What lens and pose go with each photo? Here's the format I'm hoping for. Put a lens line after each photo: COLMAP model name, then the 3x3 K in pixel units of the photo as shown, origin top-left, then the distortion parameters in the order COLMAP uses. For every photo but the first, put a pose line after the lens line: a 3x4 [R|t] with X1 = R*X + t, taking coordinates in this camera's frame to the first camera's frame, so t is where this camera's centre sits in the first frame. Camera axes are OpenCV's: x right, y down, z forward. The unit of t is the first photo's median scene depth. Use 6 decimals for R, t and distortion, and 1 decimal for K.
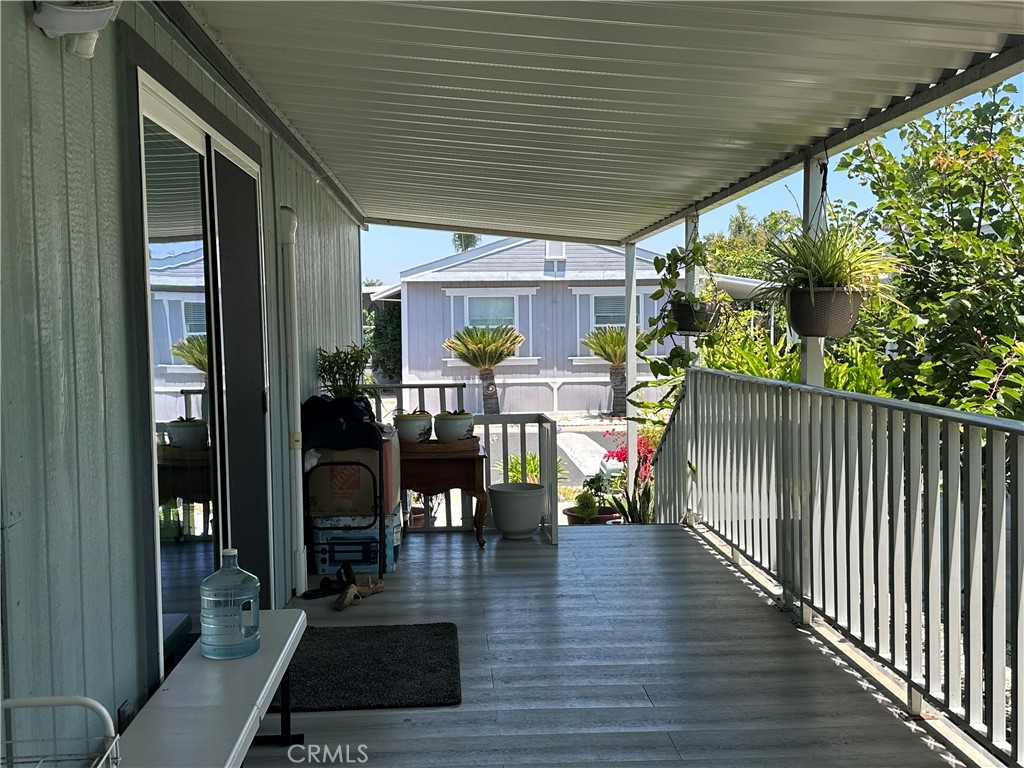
lens RADIAL K [[1103.5, 0, 512.0], [0, 1103.5, 384.0], [0, 0, 1]] dist [0.001339, -0.001692]
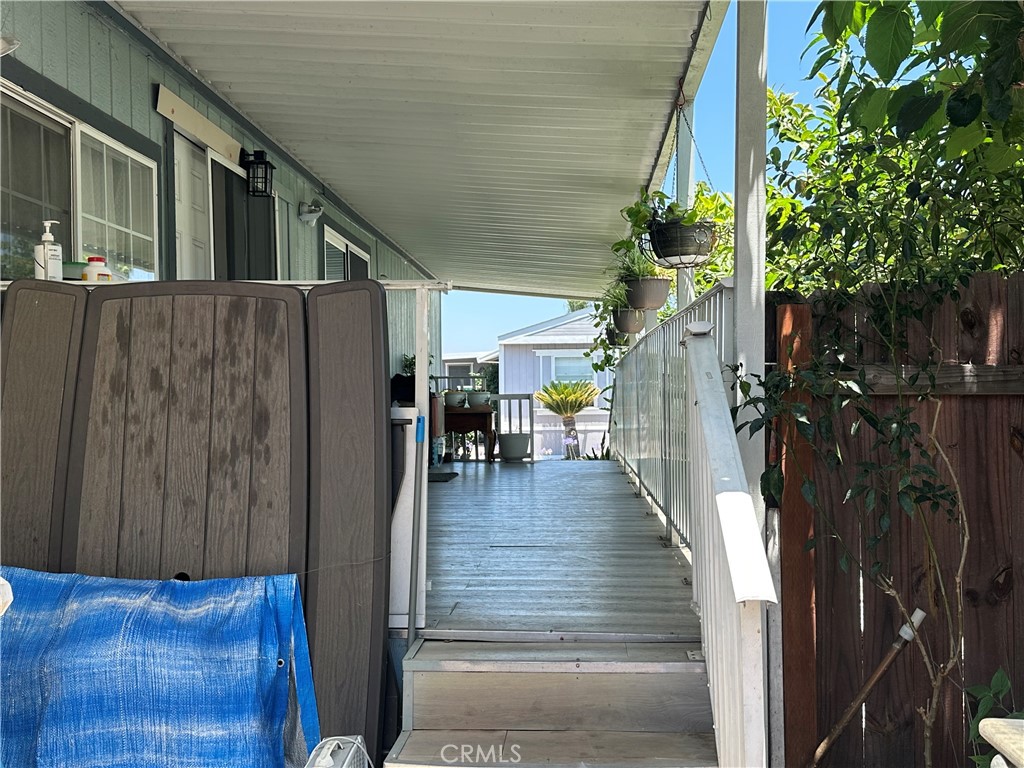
lens RADIAL K [[1103.5, 0, 512.0], [0, 1103.5, 384.0], [0, 0, 1]] dist [0.001339, -0.001692]
pose [[0.993662, -0.000583, -0.112411, 0.050453], [-0.007259, 0.997567, -0.069335, 0.034663], [0.112178, 0.069712, 0.991240, -0.189484]]
